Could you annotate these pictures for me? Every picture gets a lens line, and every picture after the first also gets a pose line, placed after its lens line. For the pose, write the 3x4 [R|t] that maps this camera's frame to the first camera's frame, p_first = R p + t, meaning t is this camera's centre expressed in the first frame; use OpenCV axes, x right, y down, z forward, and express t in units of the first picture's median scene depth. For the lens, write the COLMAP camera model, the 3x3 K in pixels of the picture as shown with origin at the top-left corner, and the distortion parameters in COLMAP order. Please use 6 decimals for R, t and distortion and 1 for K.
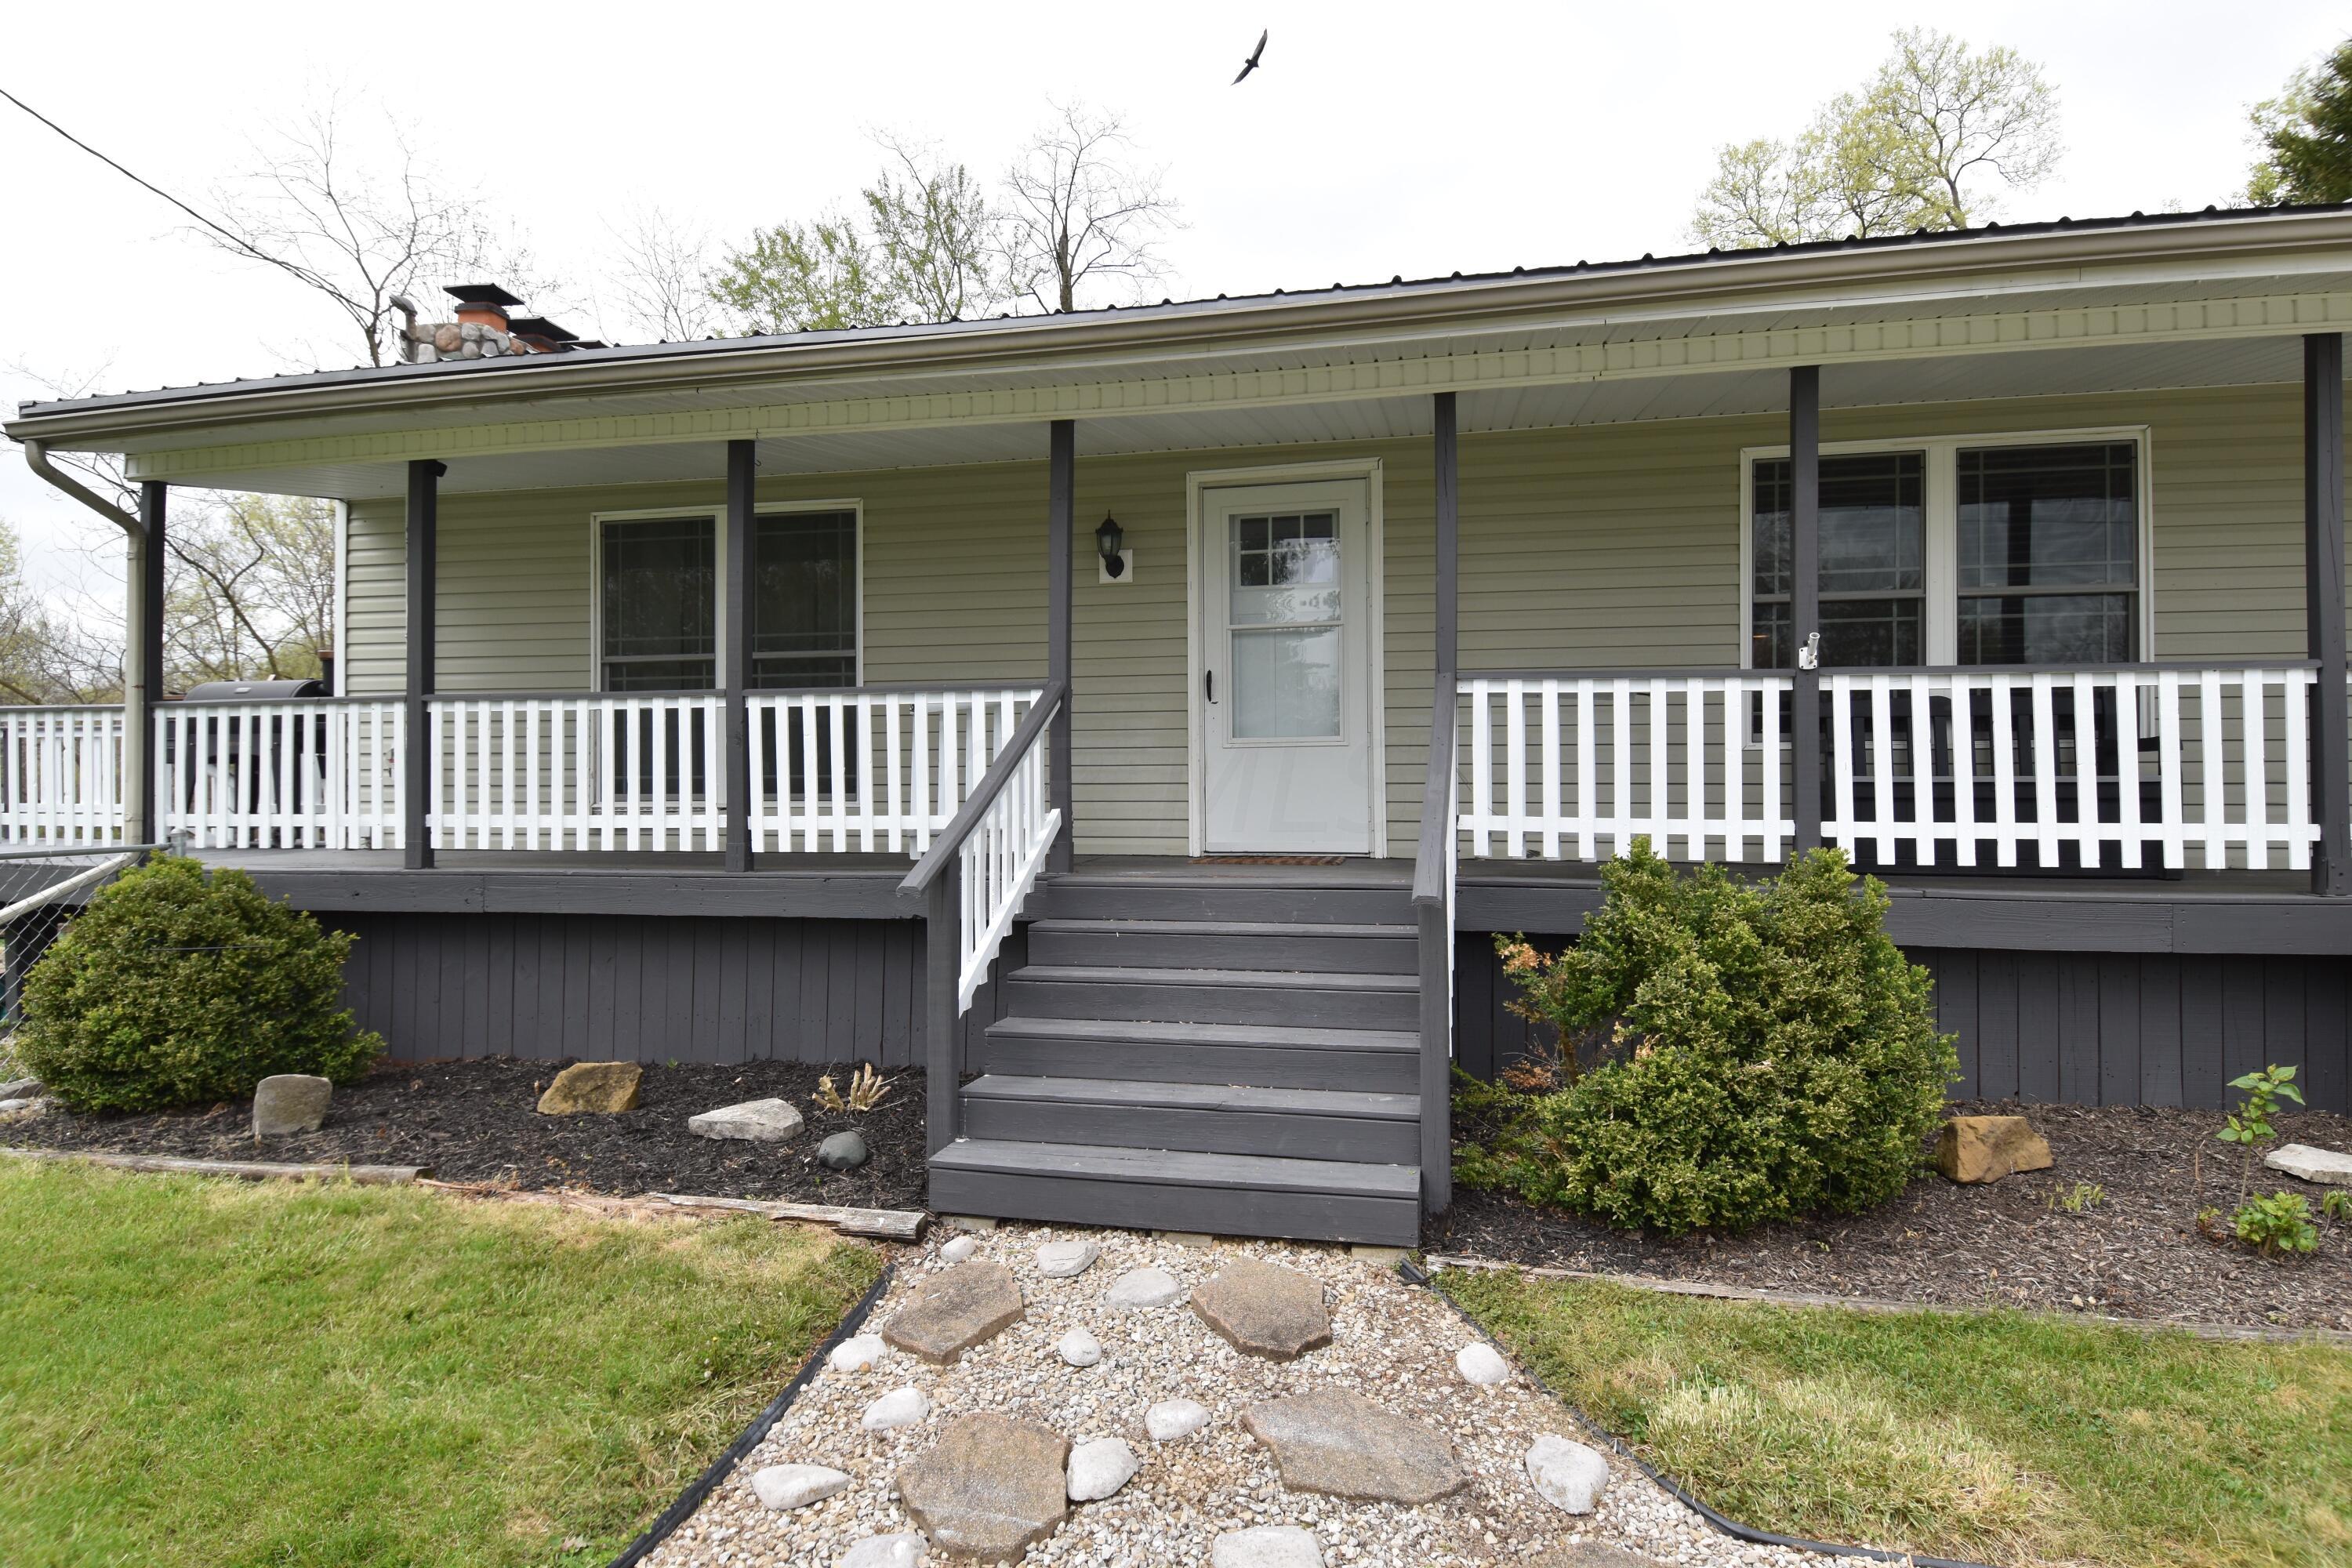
lens RADIAL K [[1199.5, 0, 1140.4], [0, 1199.5, 774.4], [0, 0, 1]] dist [0.031432, -0.042602]
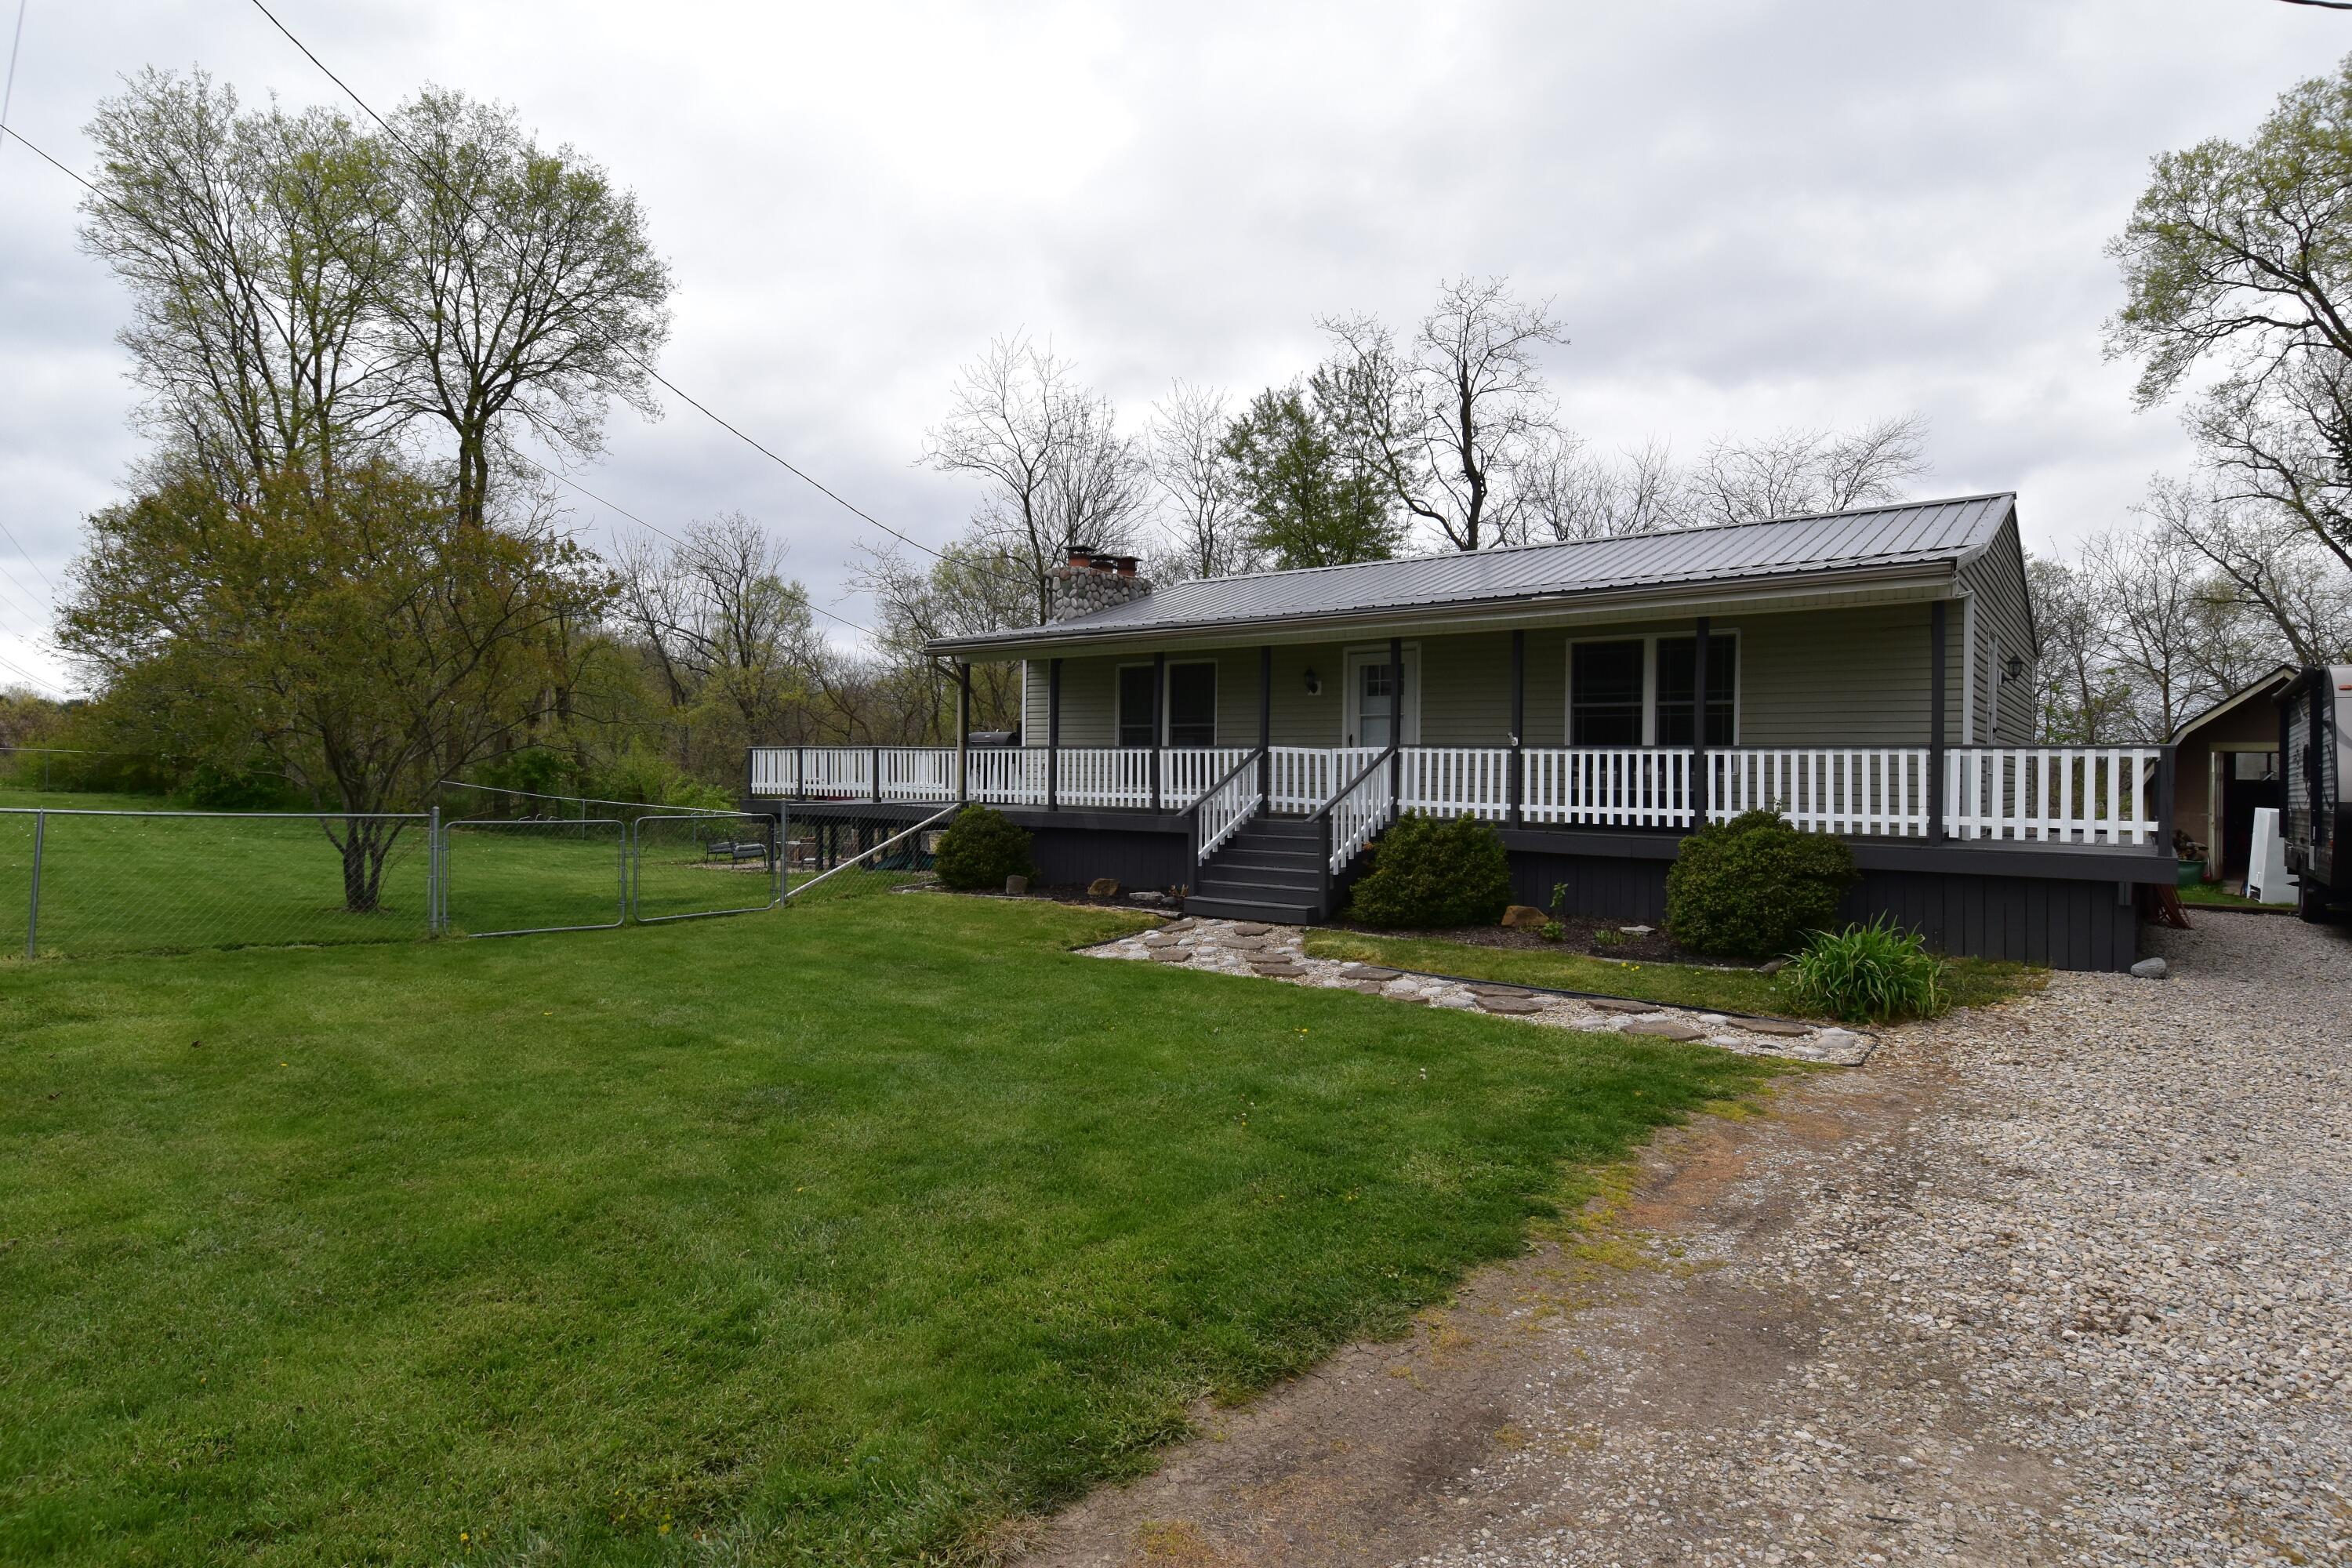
lens RADIAL K [[1199.5, 0, 1140.4], [0, 1199.5, 774.4], [0, 0, 1]] dist [0.031432, -0.042602]
pose [[0.895456, 0.013246, -0.444953, 0.900494], [-0.006969, 0.999852, 0.015740, -0.055437], [0.445096, -0.010994, 0.895415, -1.535762]]
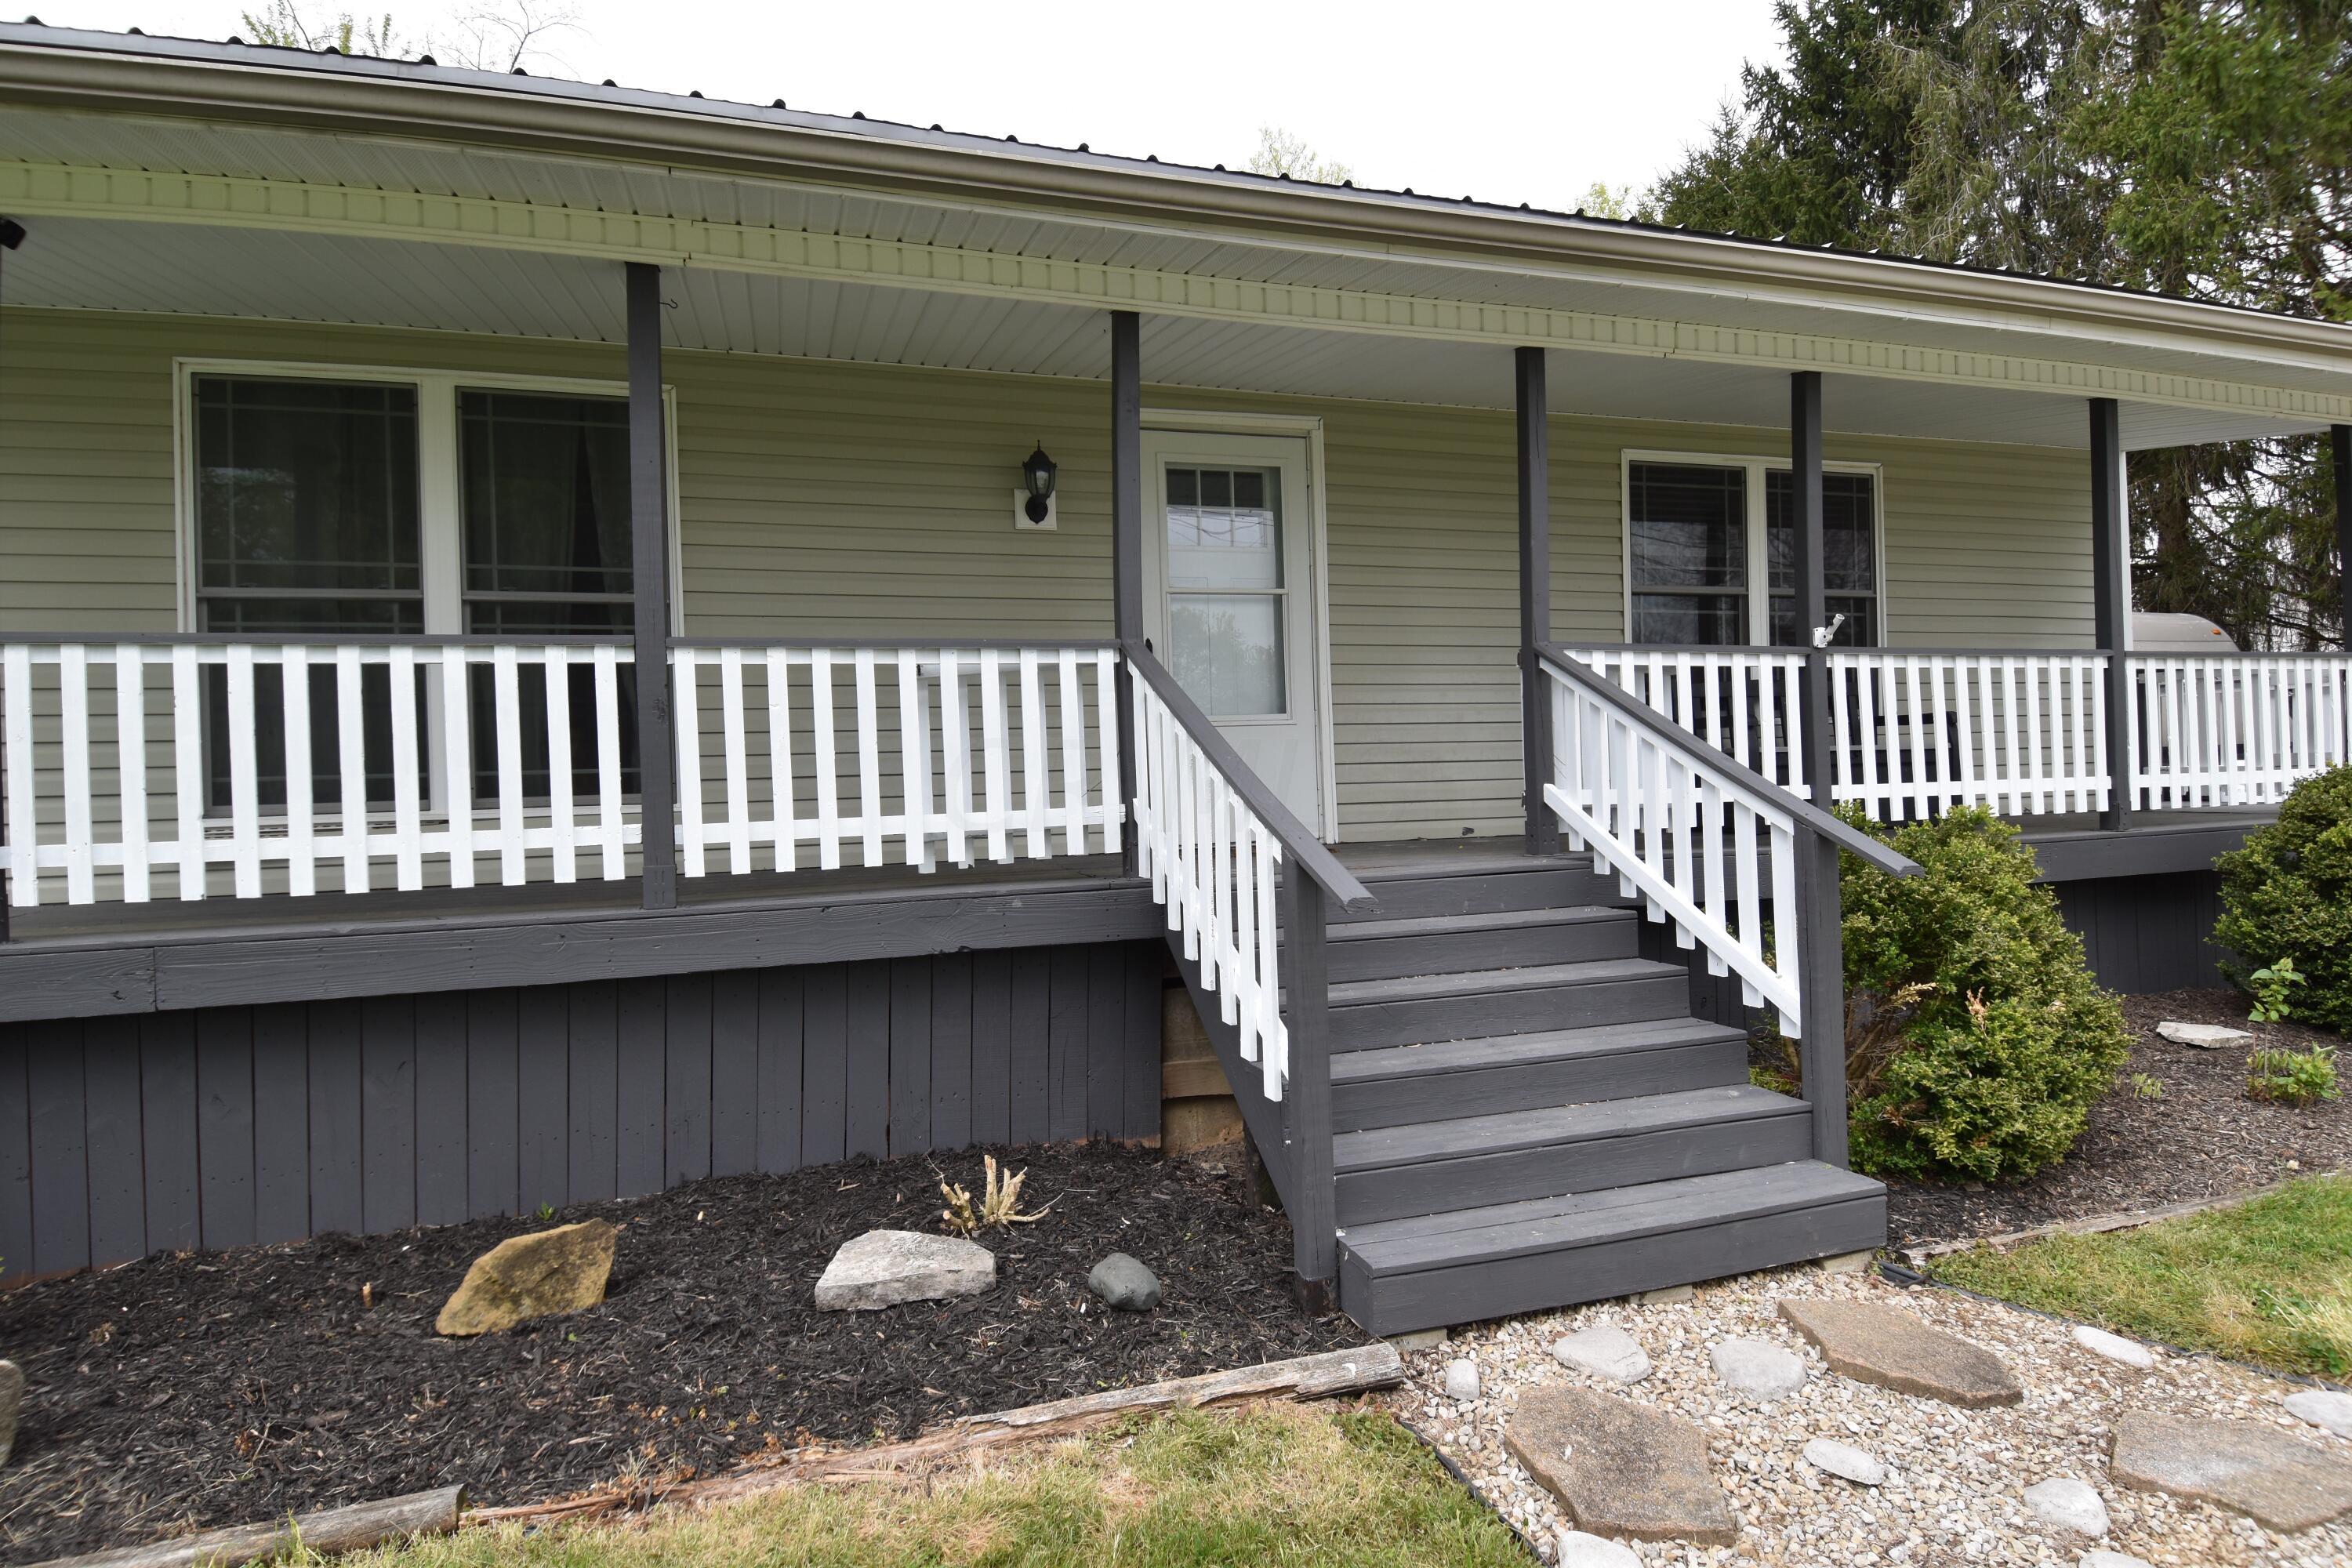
lens RADIAL K [[1199.5, 0, 1140.4], [0, 1199.5, 774.4], [0, 0, 1]] dist [0.031432, -0.042602]
pose [[0.872618, -0.019282, 0.488022, -0.478962], [0.020809, 0.999781, 0.002295, 0.011840], [-0.487959, 0.008152, 0.872828, 0.315517]]
